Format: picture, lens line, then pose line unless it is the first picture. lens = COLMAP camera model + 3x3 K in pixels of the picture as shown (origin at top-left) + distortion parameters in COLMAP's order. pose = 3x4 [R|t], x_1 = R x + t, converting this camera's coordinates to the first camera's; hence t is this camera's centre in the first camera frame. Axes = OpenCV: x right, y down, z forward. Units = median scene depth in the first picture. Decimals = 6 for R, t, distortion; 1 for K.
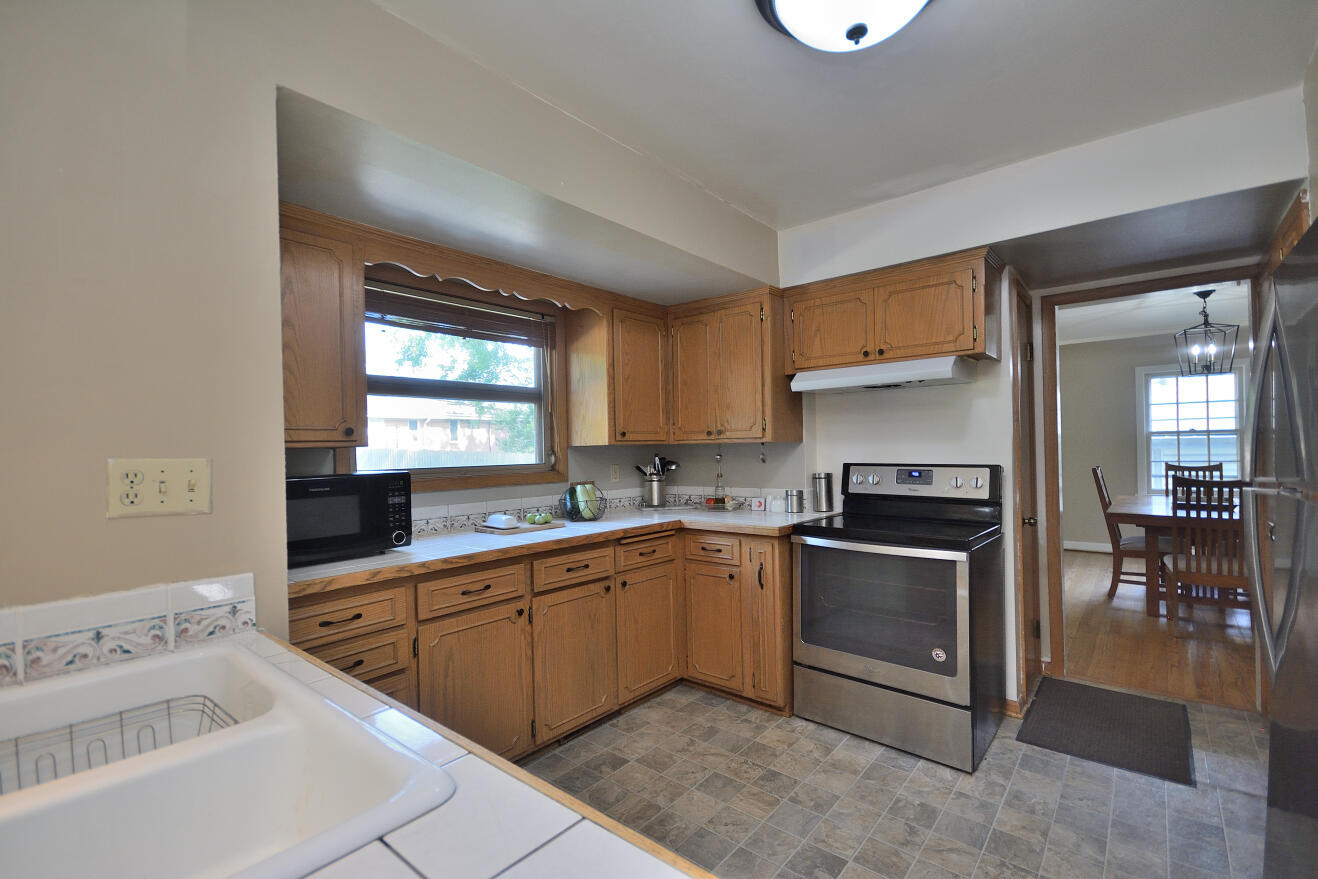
lens RADIAL K [[579.8, 0, 658.0], [0, 579.8, 449.4], [0, 0, 1]] dist [0.000926, 0.000013]
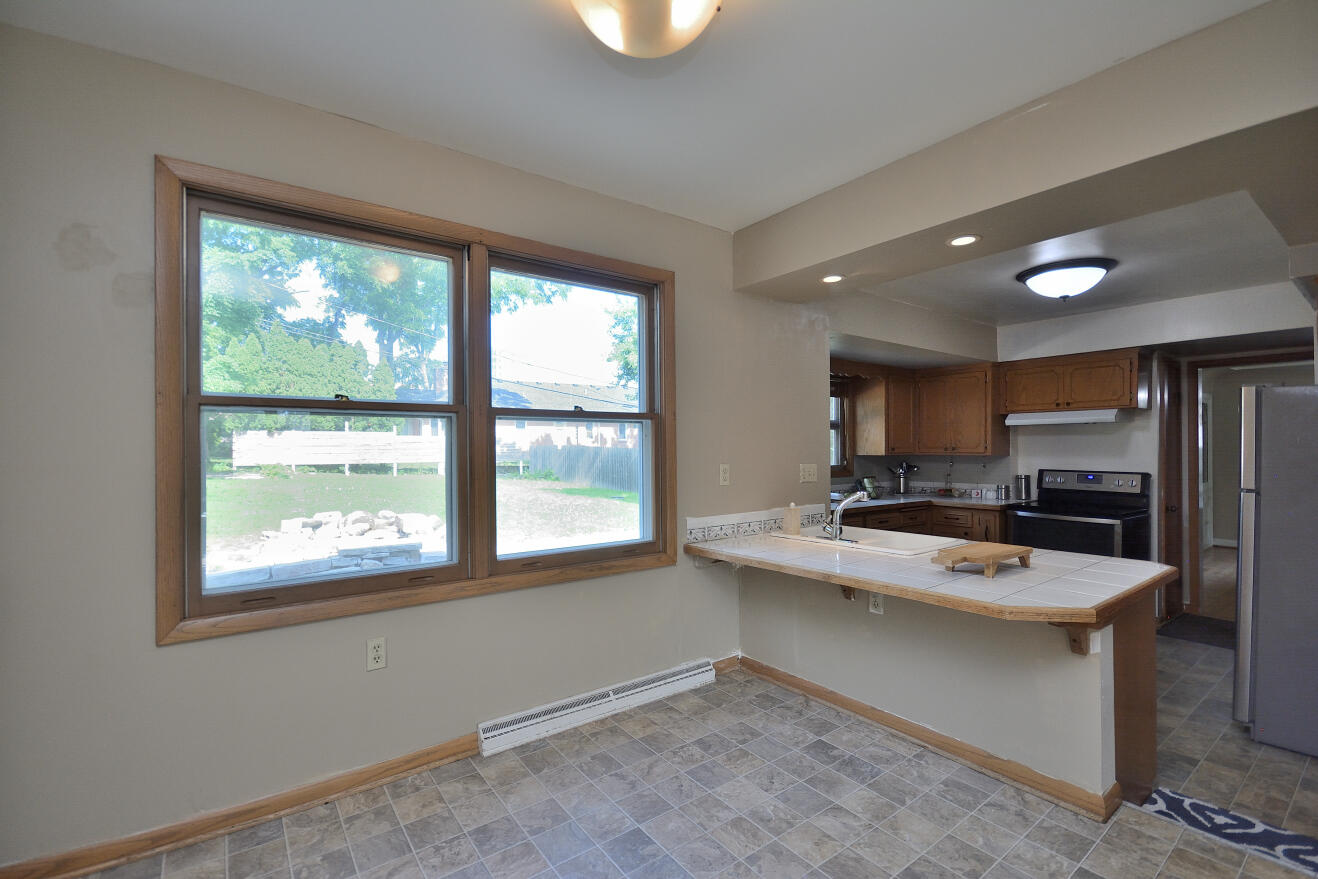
lens RADIAL K [[575.9, 0, 646.5], [0, 575.9, 450.5], [0, 0, 1]] dist [-0.006330, -0.000169]
pose [[0.970615, 0.017374, -0.240010, -0.369646], [-0.016384, 0.999847, 0.006120, -0.021025], [0.240079, -0.002008, 0.970751, -0.839779]]
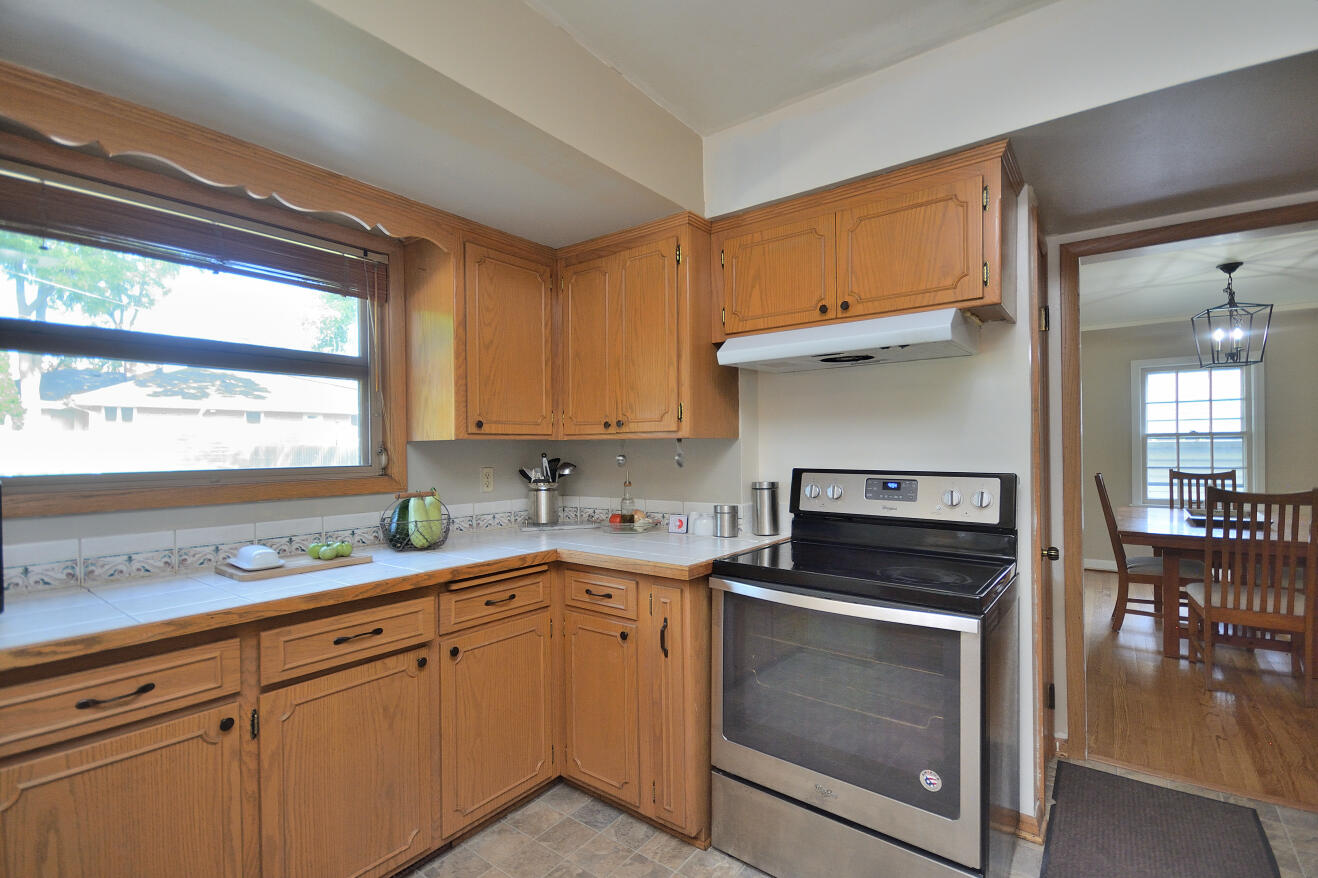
lens RADIAL K [[586.0, 0, 655.5], [0, 586.0, 448.4], [0, 0, 1]] dist [0.008018, -0.008993]
pose [[0.998809, 0.009739, 0.047818, 0.121580], [-0.009652, 0.999951, -0.002047, 0.002064], [-0.047836, 0.001584, 0.998854, 0.299827]]
